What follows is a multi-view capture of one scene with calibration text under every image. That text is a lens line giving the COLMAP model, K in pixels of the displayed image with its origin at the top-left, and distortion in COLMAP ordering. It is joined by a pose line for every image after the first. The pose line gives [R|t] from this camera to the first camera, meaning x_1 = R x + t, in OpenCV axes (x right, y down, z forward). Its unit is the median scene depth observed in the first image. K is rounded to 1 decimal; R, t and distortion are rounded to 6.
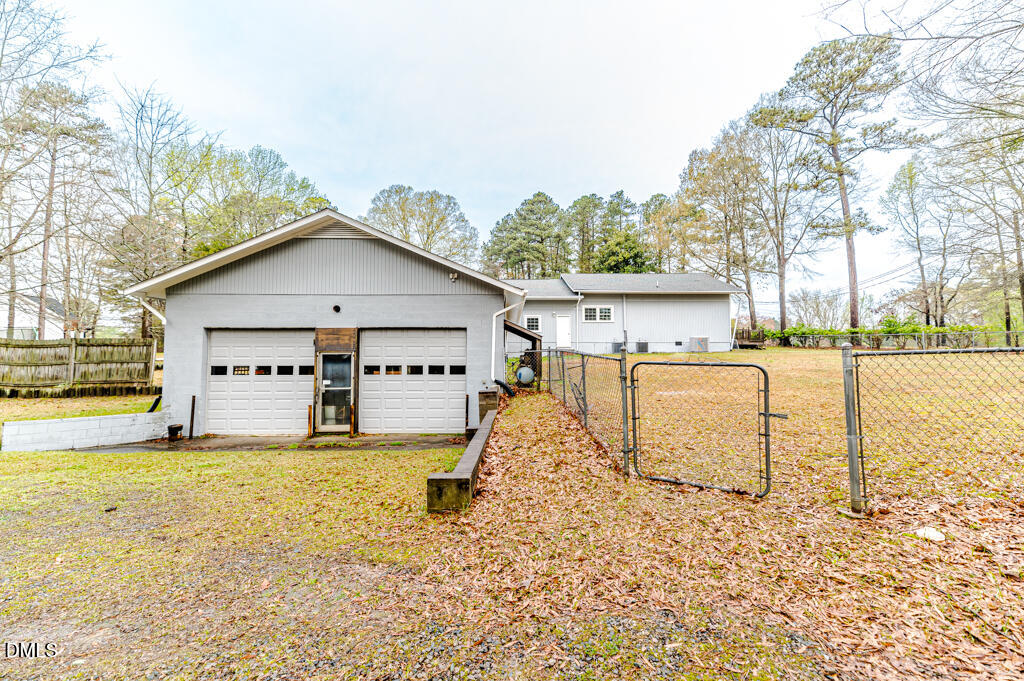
lens RADIAL K [[405.2, 0, 512.0], [0, 405.2, 340.5], [0, 0, 1]] dist [0.010554, -0.000109]
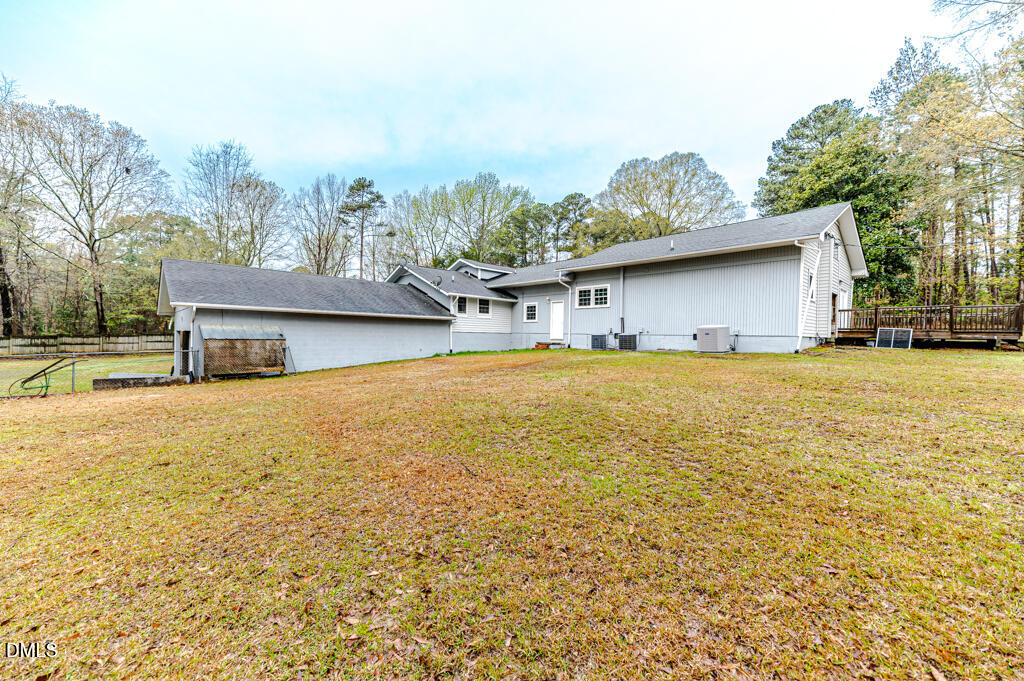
lens RADIAL K [[404.0, 0, 512.0], [0, 404.0, 340.5], [0, 0, 1]] dist [0.026992, -0.004455]
pose [[0.666799, 0.022707, -0.744892, 0.685238], [0.015565, 0.998893, 0.044384, -0.019193], [0.745075, -0.041189, 0.665707, 0.369179]]
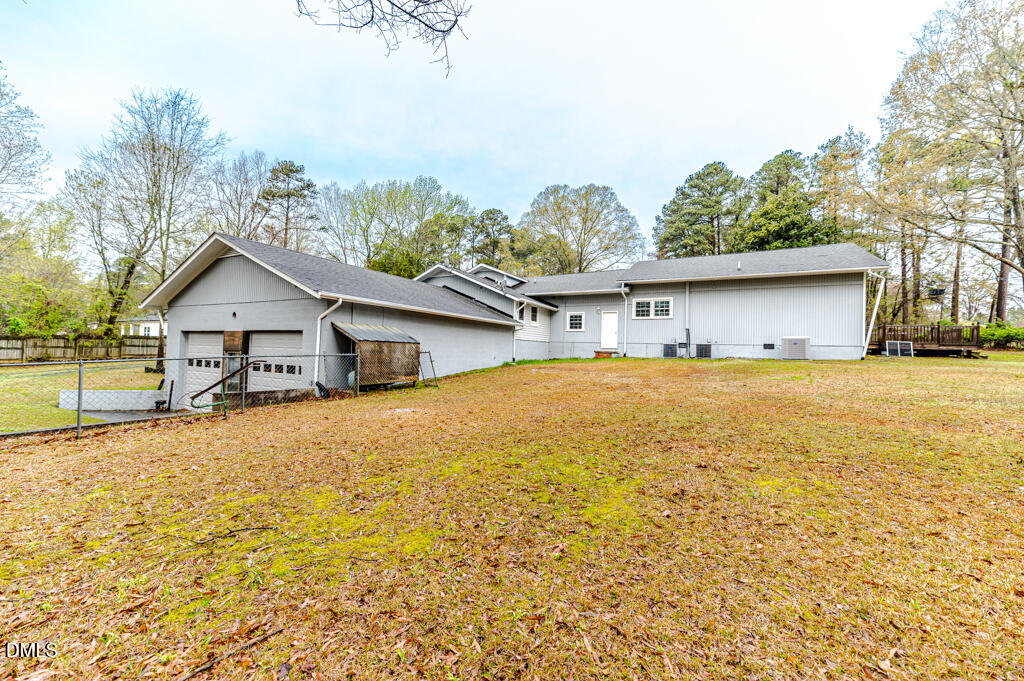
lens RADIAL K [[404.0, 0, 512.0], [0, 404.0, 340.5], [0, 0, 1]] dist [0.026992, -0.004455]
pose [[0.869392, 0.011163, -0.493996, 0.370939], [-0.005573, 0.999903, 0.012789, -0.009794], [0.494091, -0.008366, 0.869370, 0.144897]]
